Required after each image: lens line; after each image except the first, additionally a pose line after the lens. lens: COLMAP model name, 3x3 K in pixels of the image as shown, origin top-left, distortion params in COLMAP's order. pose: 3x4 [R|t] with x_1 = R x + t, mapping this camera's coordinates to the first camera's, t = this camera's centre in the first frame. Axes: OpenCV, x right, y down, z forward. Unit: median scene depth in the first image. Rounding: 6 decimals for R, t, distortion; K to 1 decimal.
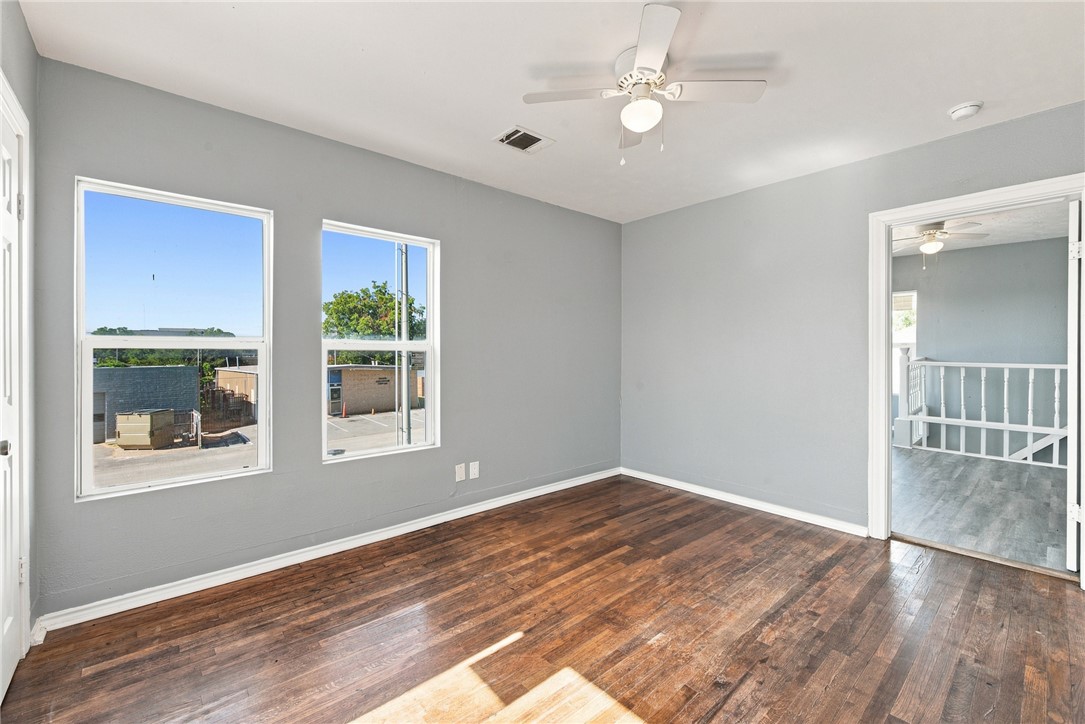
lens RADIAL K [[453.3, 0, 542.7], [0, 453.3, 356.5], [0, 0, 1]] dist [-0.001076, 0.000304]
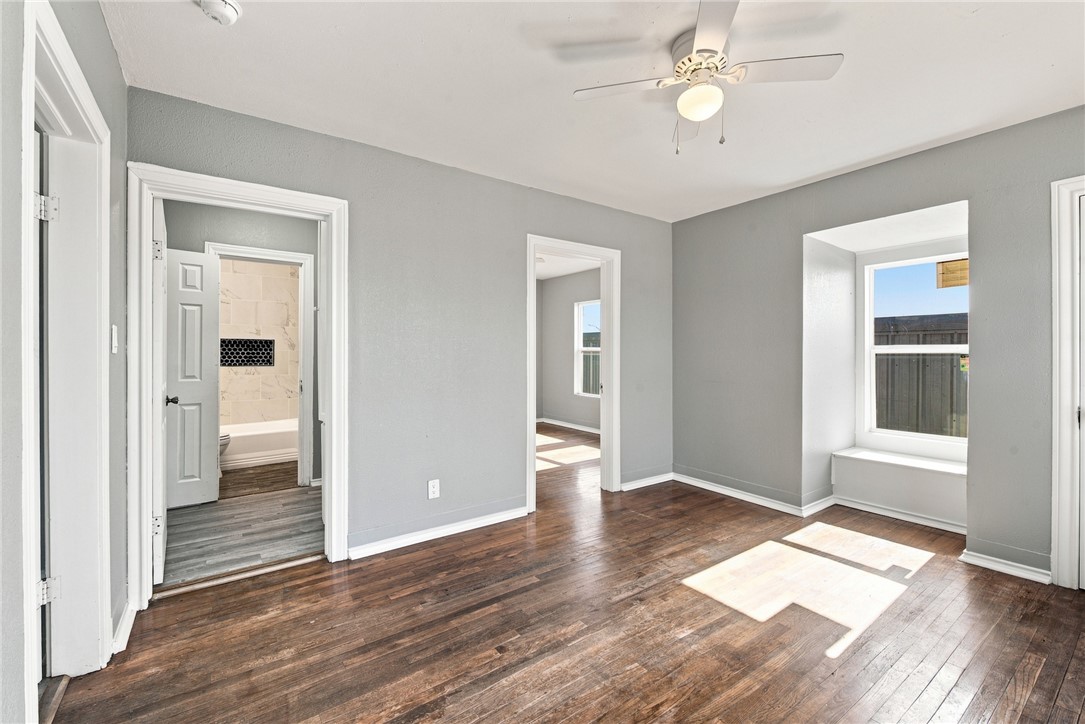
lens RADIAL K [[453.3, 0, 543.1], [0, 453.3, 353.9], [0, 0, 1]] dist [-0.001076, 0.000304]
pose [[-0.995130, -0.000770, 0.098565, 0.458272], [-0.001280, 0.999986, -0.005112, -0.010659], [-0.098560, -0.005214, -0.995117, 2.011533]]
